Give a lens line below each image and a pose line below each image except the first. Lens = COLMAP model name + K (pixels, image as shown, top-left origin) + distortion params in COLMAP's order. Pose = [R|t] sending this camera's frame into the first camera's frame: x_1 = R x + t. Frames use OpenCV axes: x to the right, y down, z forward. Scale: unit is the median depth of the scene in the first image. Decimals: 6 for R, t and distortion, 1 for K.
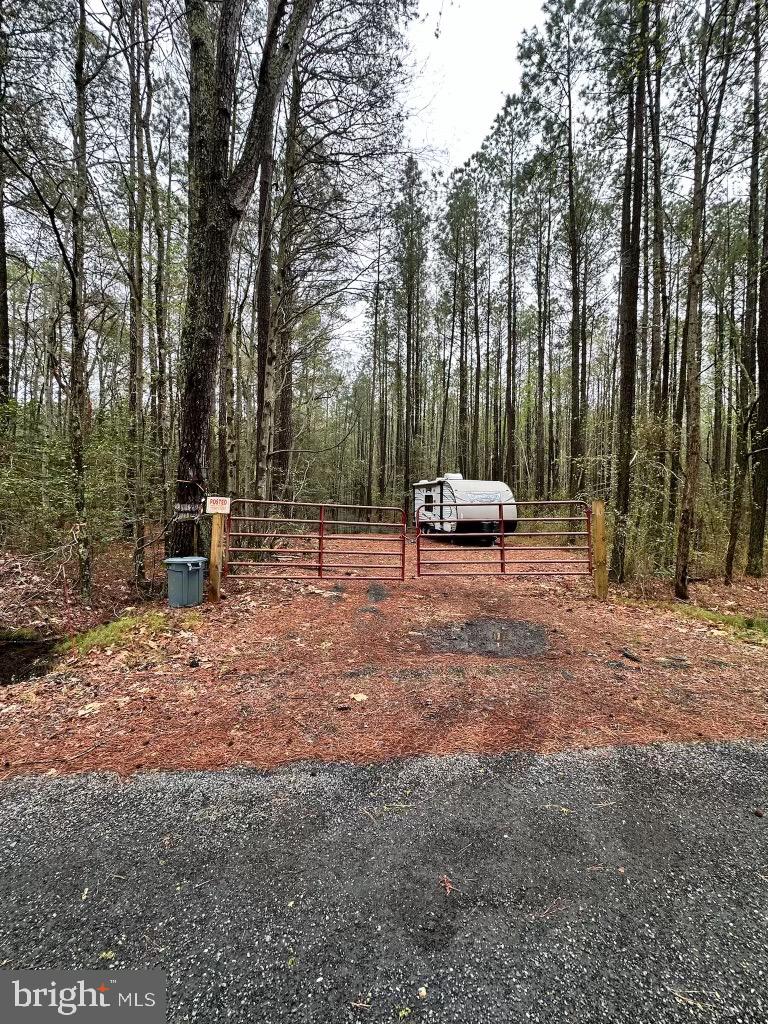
lens RADIAL K [[408.5, 0, 384.0], [0, 408.5, 512.0], [0, 0, 1]] dist [0.000294, -0.000009]
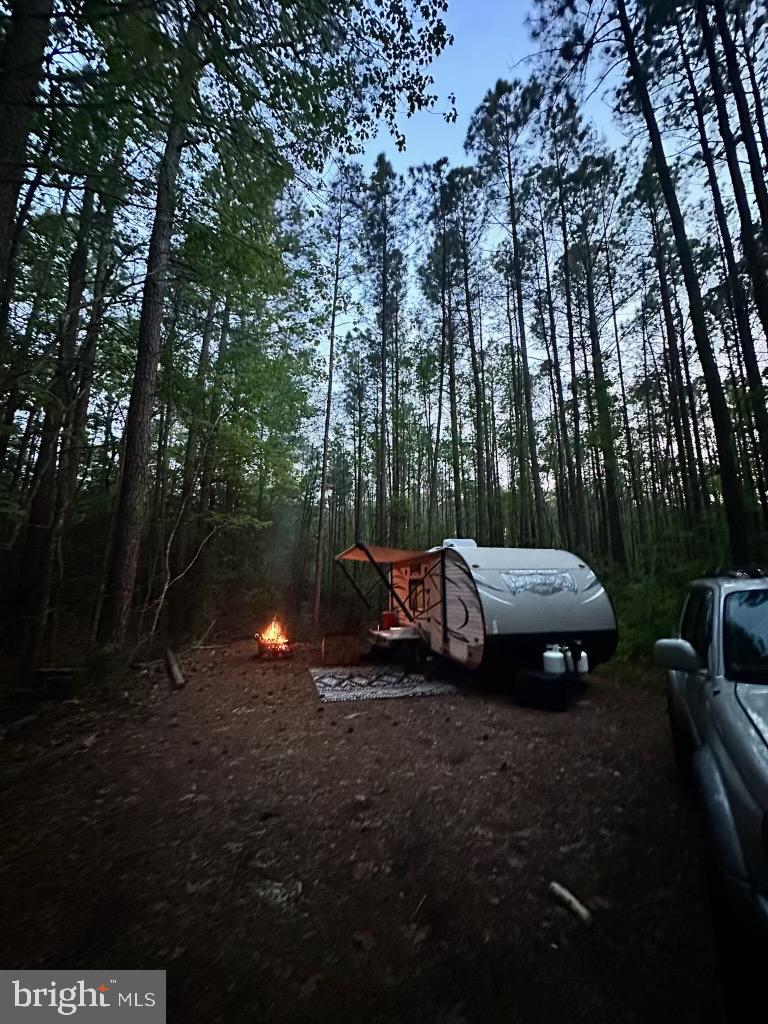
lens RADIAL K [[408.5, 0, 384.0], [0, 408.5, 512.0], [0, 0, 1]] dist [0.000294, -0.000009]
pose [[0.999551, -0.004773, 0.029564, 0.041093], [0.011023, 0.976546, -0.215024, -0.010433], [-0.027845, 0.215254, 0.976161, 0.363667]]
